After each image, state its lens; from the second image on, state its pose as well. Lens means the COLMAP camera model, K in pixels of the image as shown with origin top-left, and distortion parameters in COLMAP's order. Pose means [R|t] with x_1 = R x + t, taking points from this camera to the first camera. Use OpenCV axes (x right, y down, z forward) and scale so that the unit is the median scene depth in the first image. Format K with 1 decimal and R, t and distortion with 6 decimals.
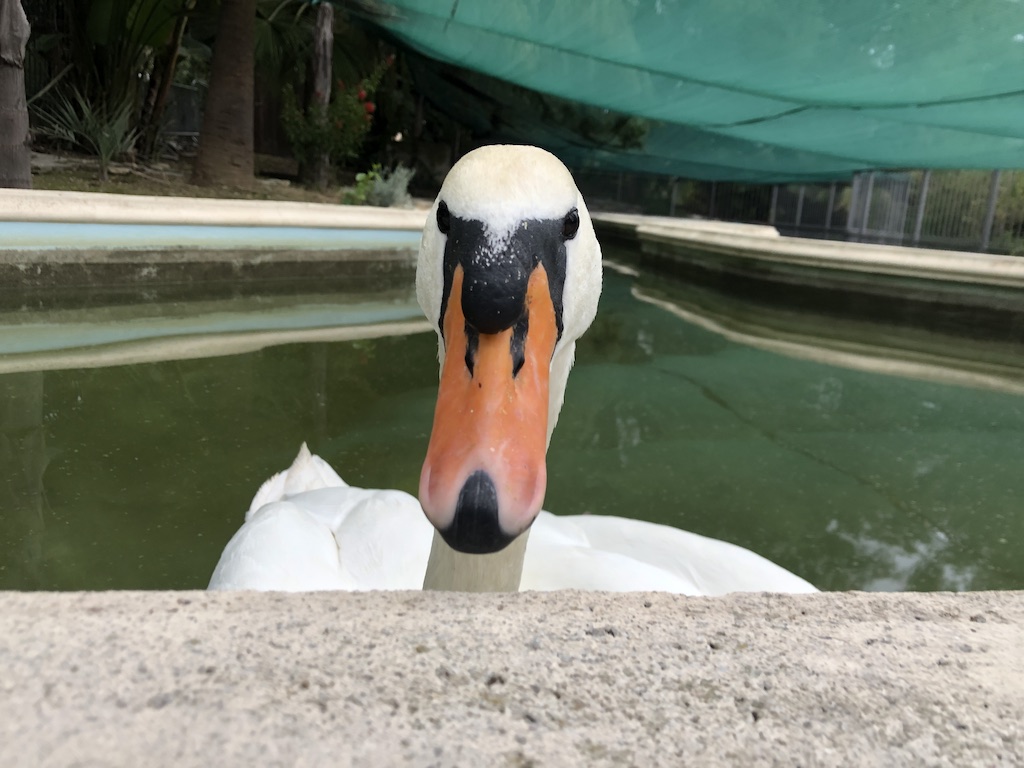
lens RADIAL K [[858.3, 0, 512.2], [0, 858.3, 391.4], [0, 0, 1]] dist [-0.000384, -0.000648]
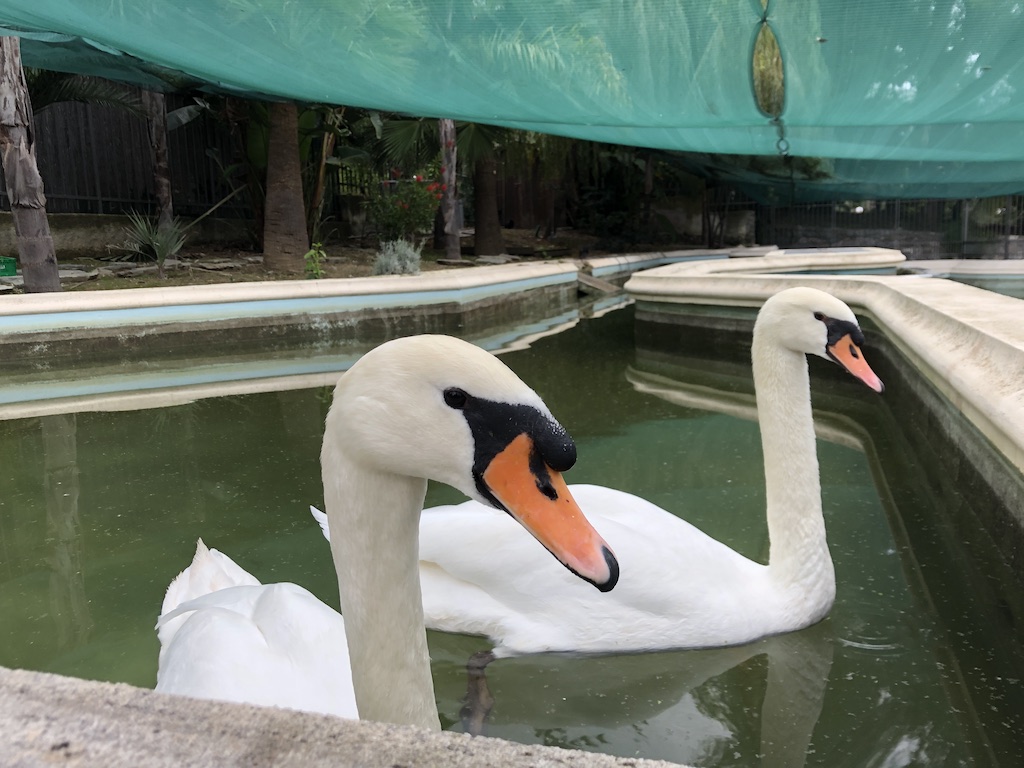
lens RADIAL K [[847.5, 0, 510.0], [0, 847.5, 386.2], [0, 0, 1]] dist [0.025844, -0.011336]
pose [[0.902843, -0.035279, -0.428521, 0.685280], [0.006439, 0.997626, -0.068566, 0.016387], [0.429922, 0.059145, 0.900927, 0.078319]]
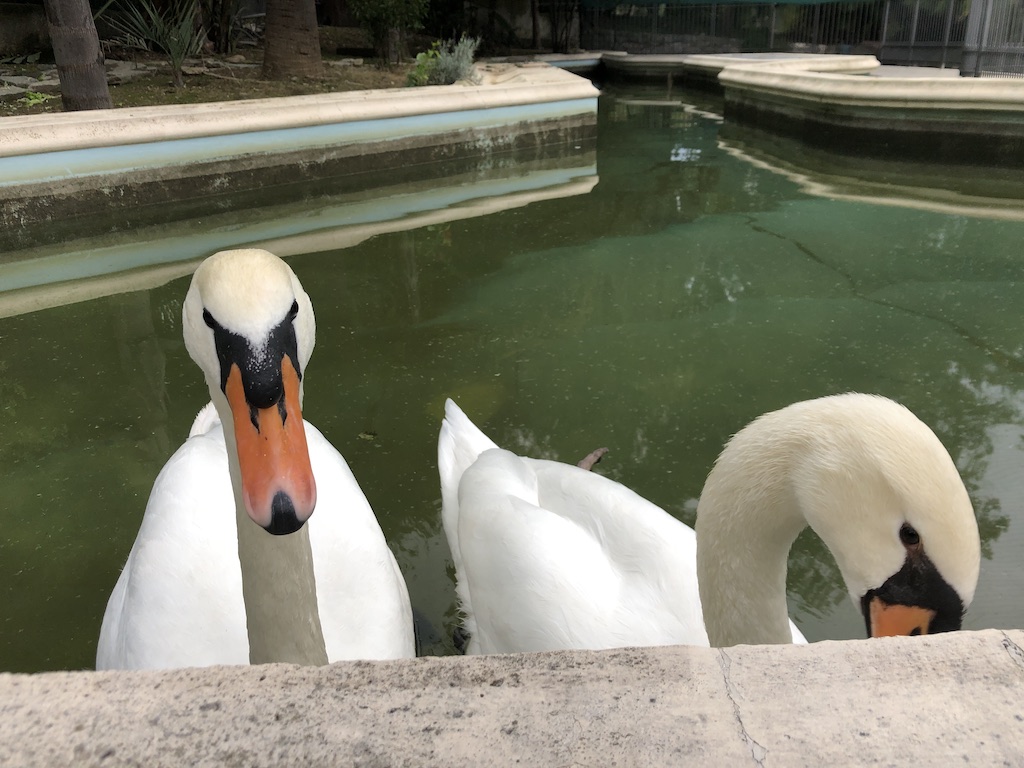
lens RADIAL K [[846.2, 0, 505.2], [0, 846.2, 400.2], [0, 0, 1]] dist [-0.001564, 0.007297]
pose [[0.989280, -0.048385, -0.137779, 0.042197], [0.071777, 0.982784, 0.170244, -0.023066], [0.127170, -0.178308, 0.975722, -0.014113]]
